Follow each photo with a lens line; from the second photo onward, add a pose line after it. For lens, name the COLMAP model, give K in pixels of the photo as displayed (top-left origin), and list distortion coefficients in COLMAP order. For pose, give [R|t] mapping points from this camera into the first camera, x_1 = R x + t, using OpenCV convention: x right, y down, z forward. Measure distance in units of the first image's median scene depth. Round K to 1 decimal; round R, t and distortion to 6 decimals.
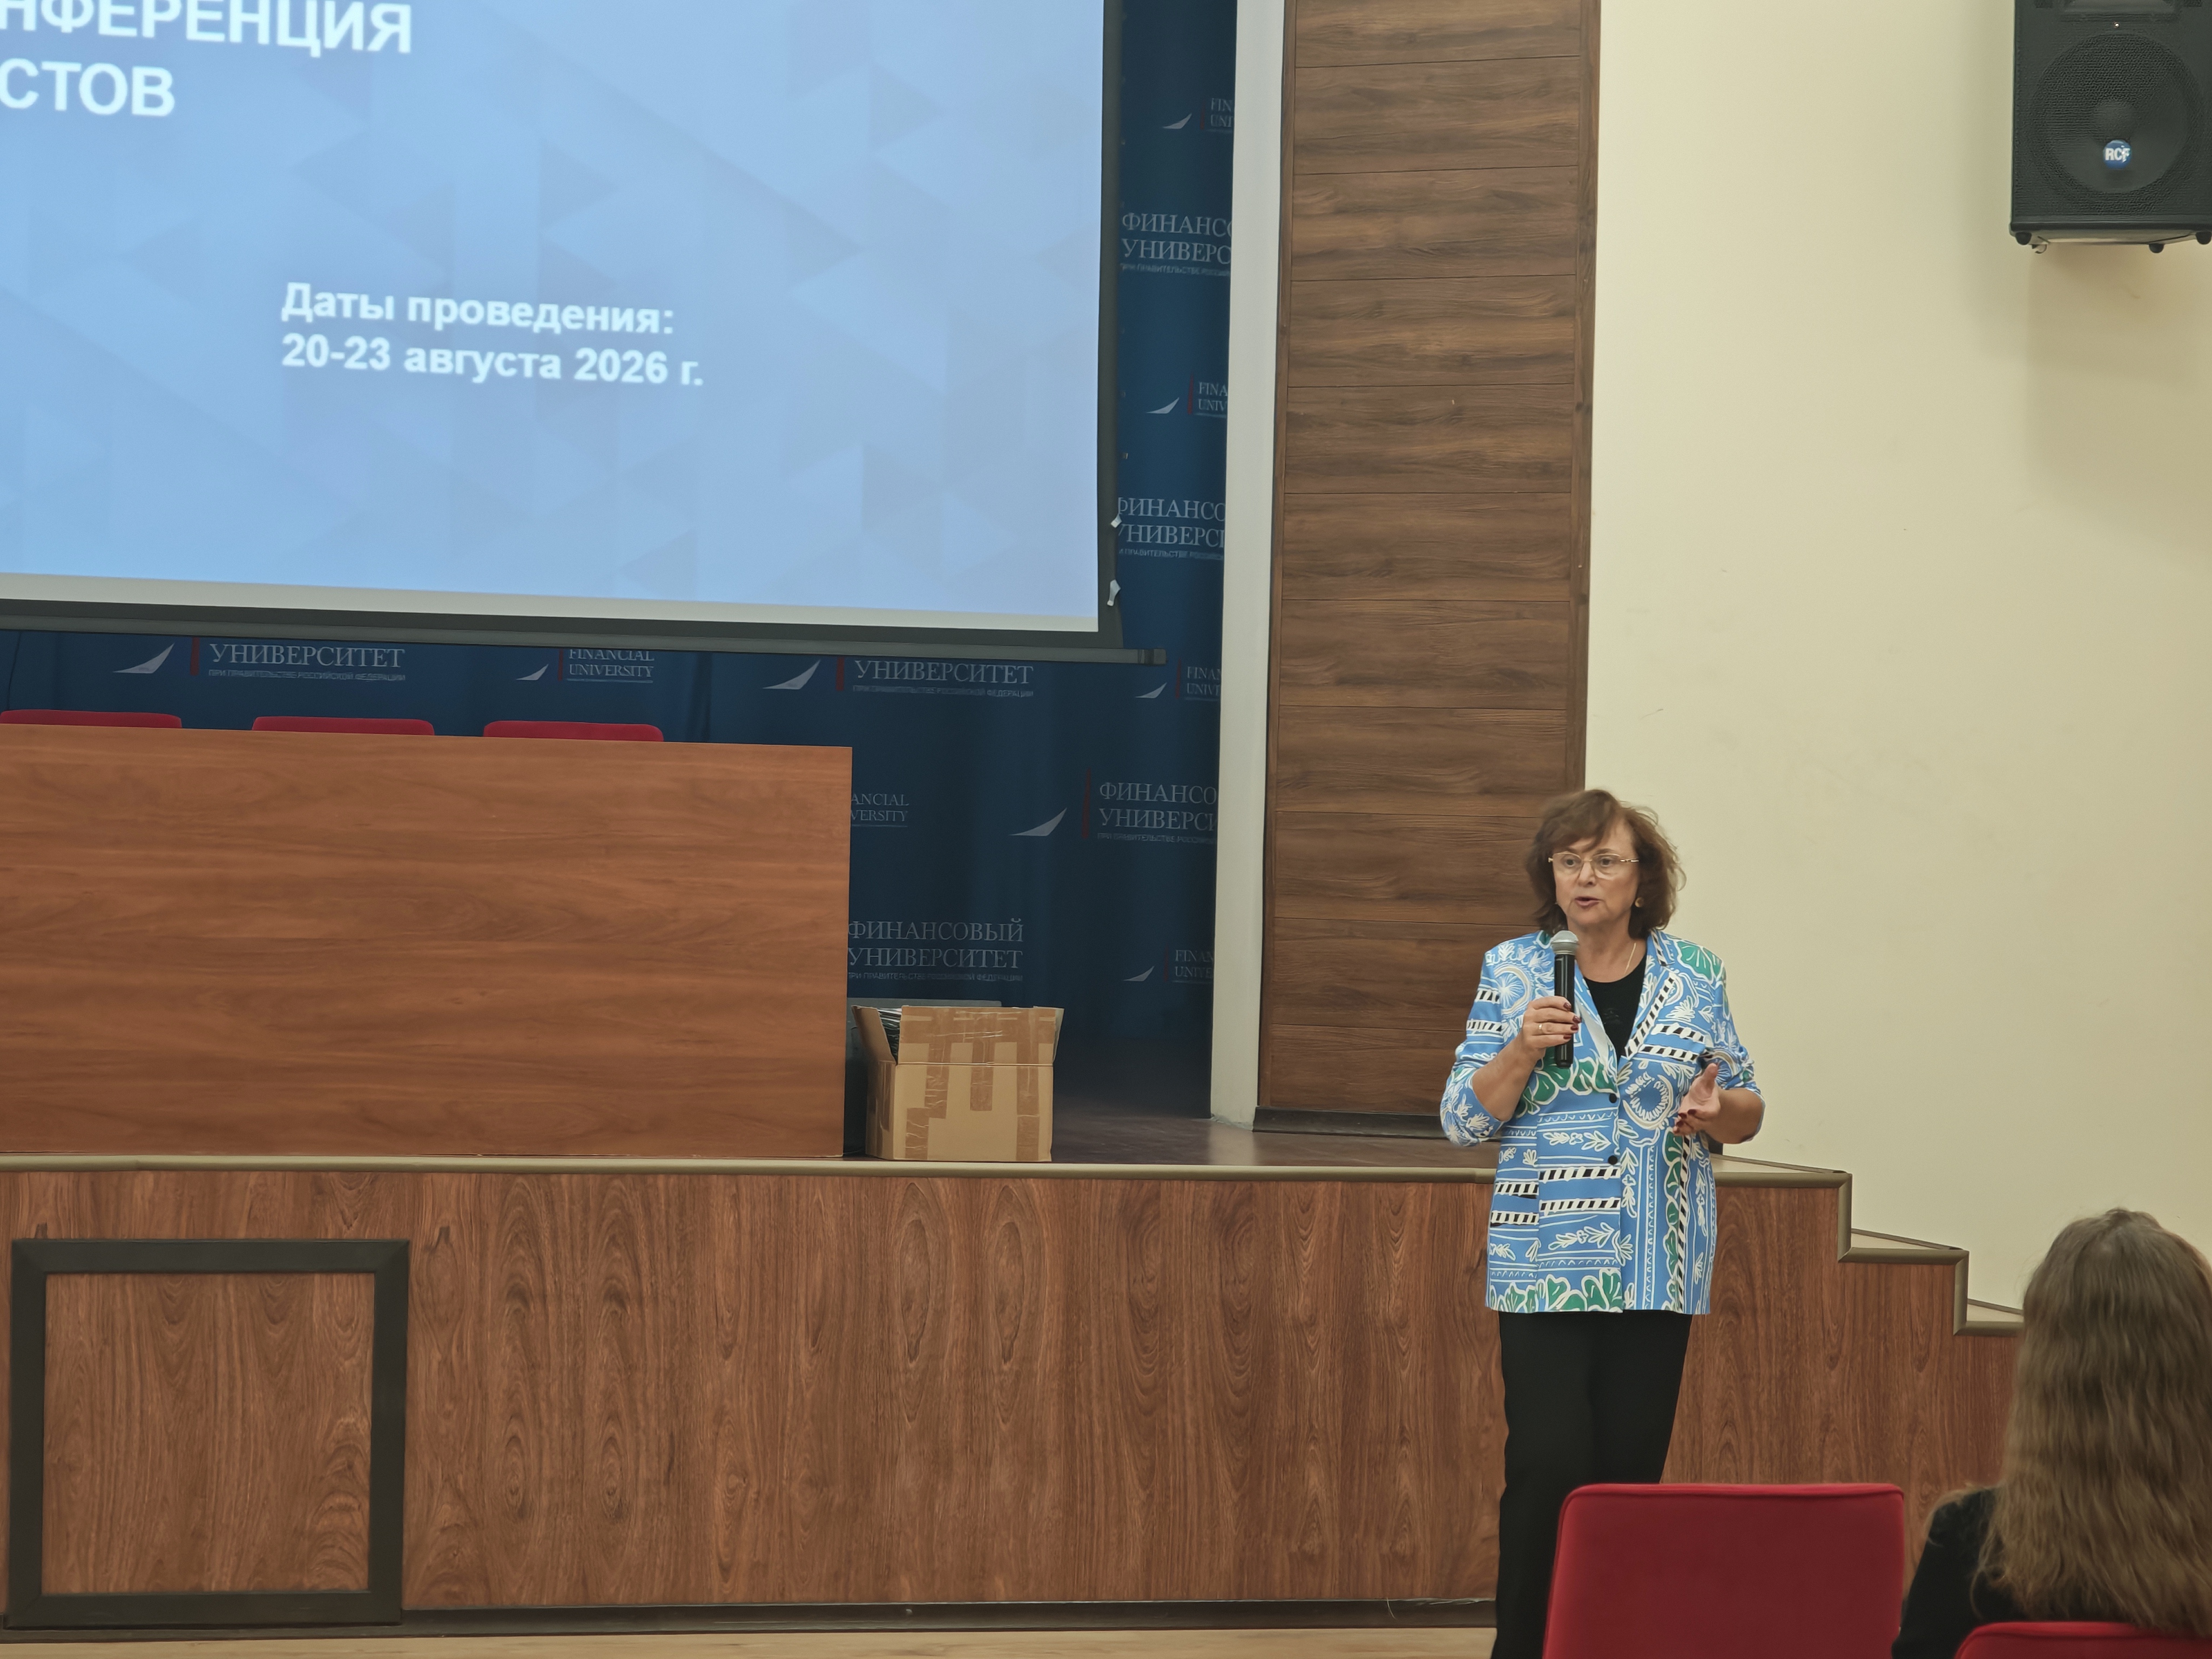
lens RADIAL K [[5599.8, 0, 1198.6], [0, 5599.8, 834.6], [0, 0, 1]] dist [0.194552, -0.286598]
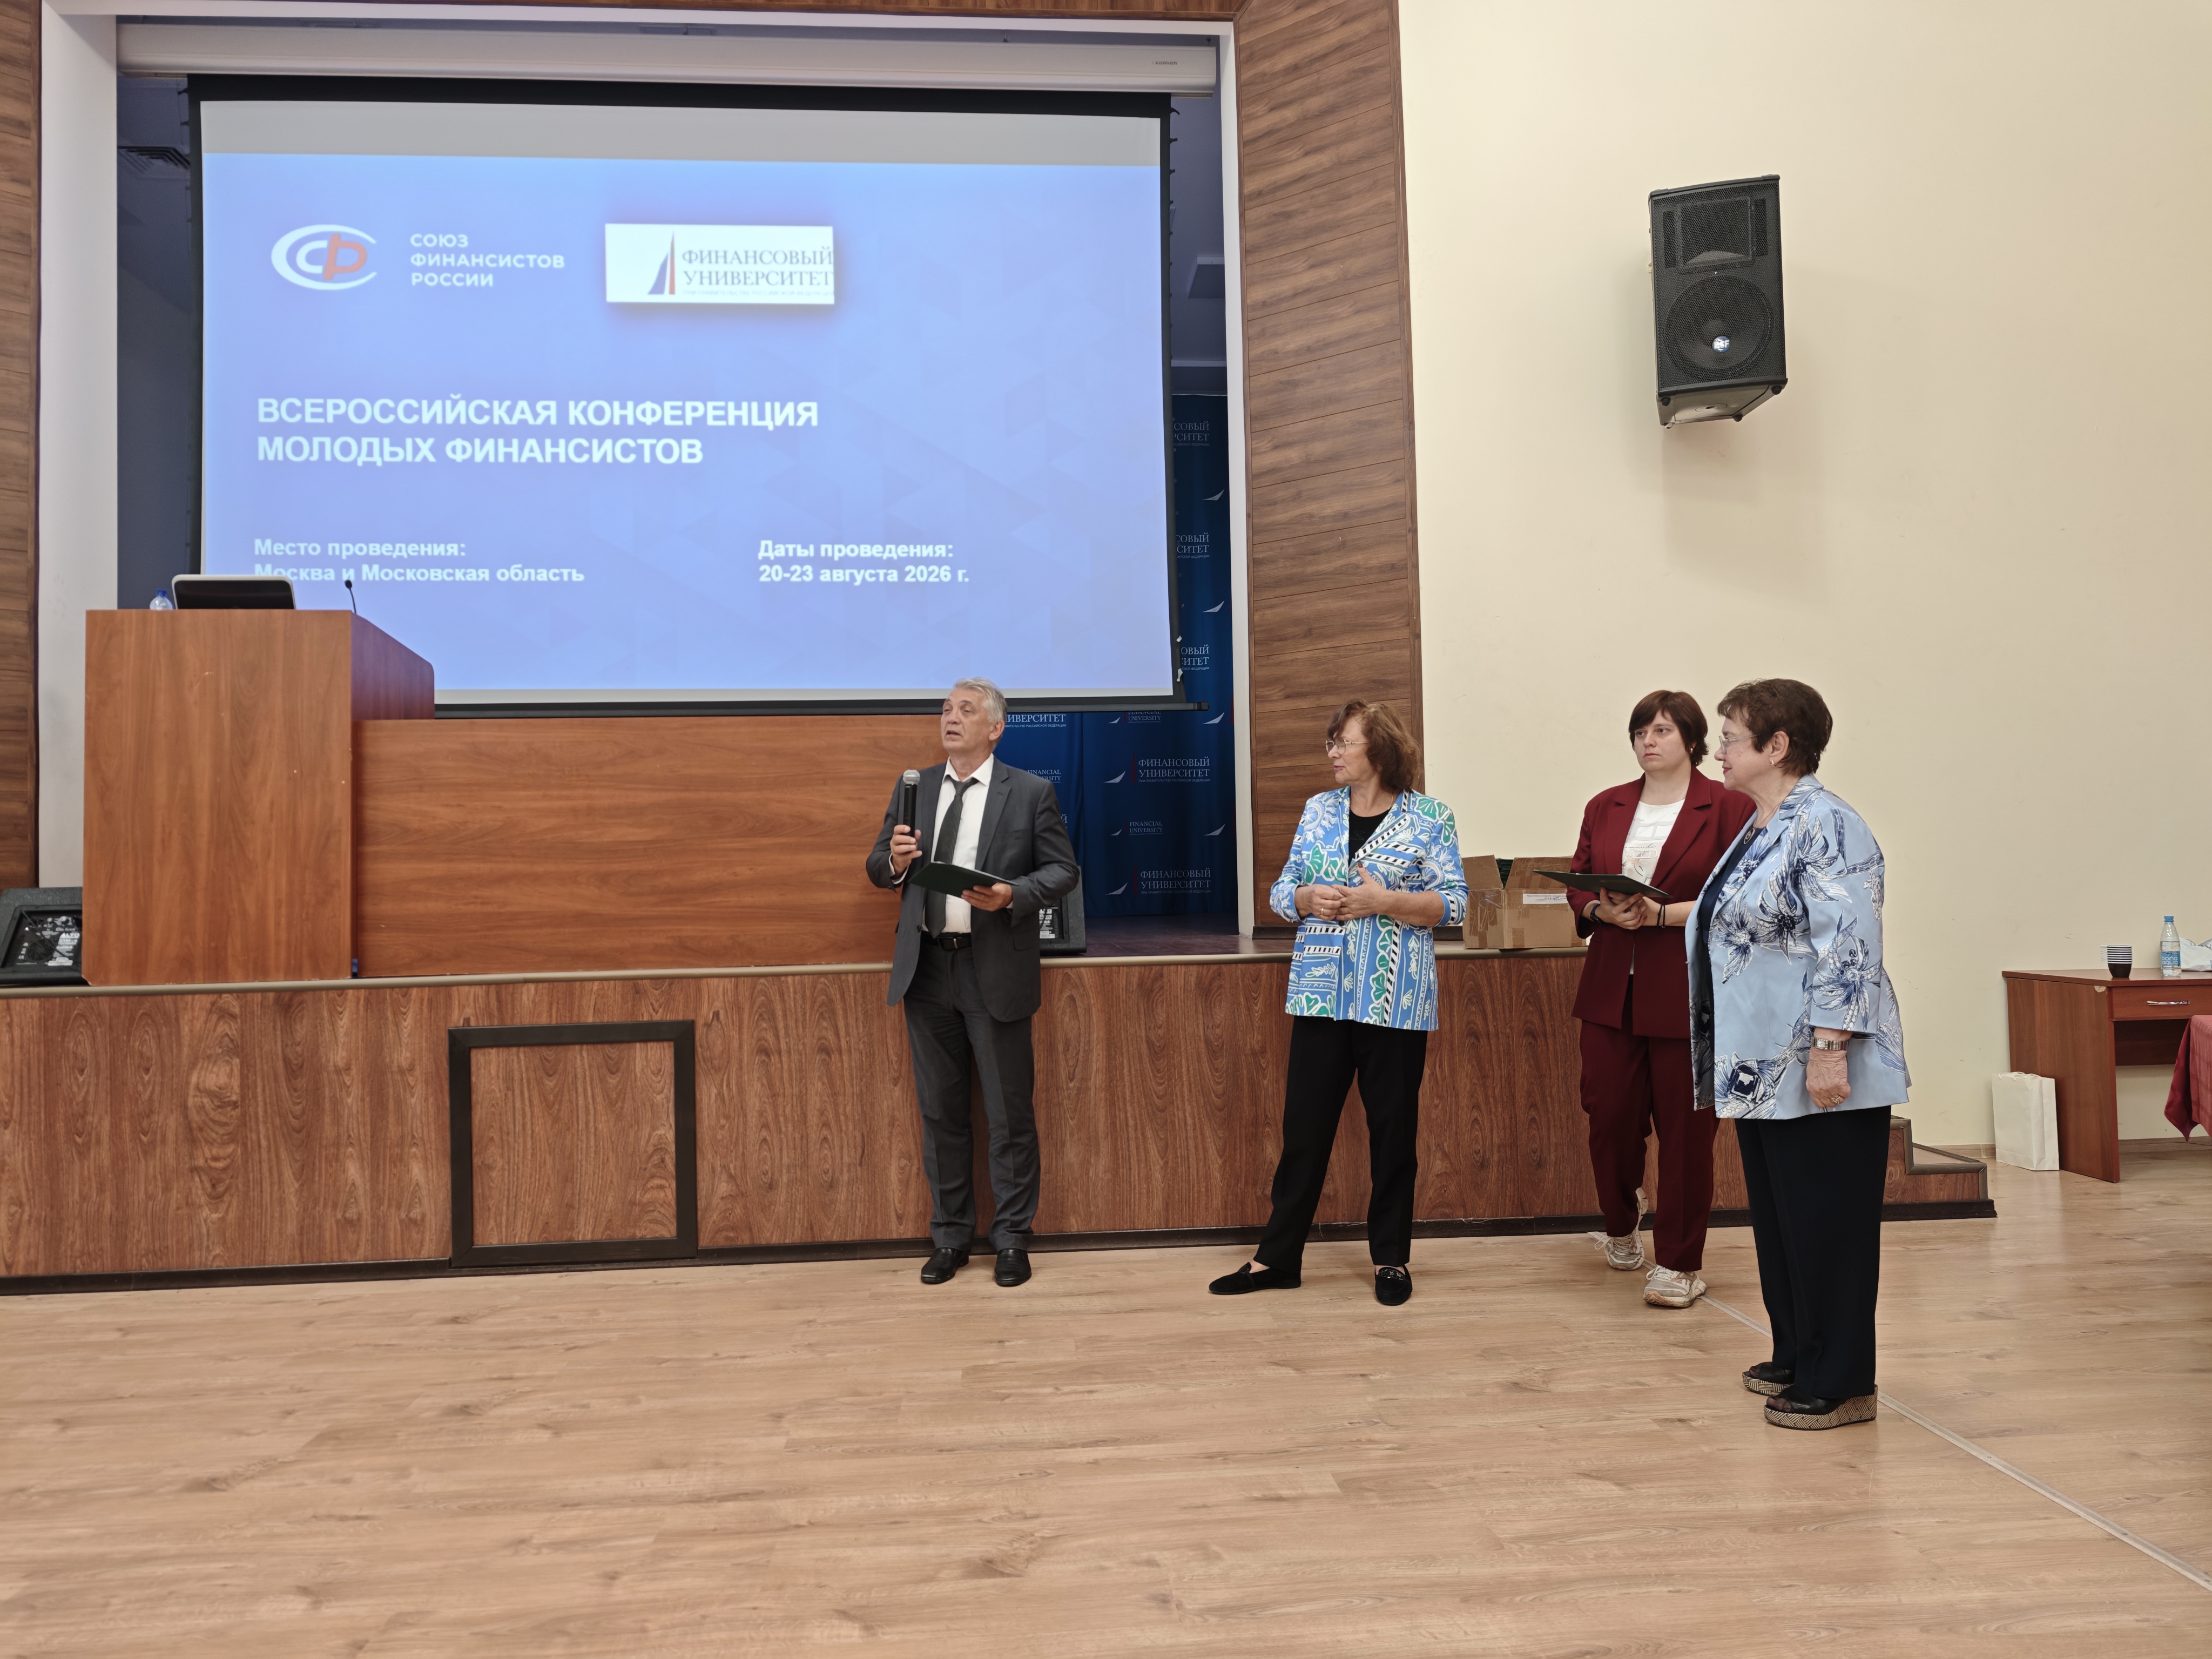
lens RADIAL K [[1504.7, 0, 1106.0], [0, 1504.7, 829.5], [0, 0, 1]] dist [0.049123, -0.046436]
pose [[0.987185, -0.050856, -0.151258, 0.044312], [0.045522, 0.998220, -0.038525, 0.037880], [0.152948, 0.031146, 0.987743, 0.562568]]
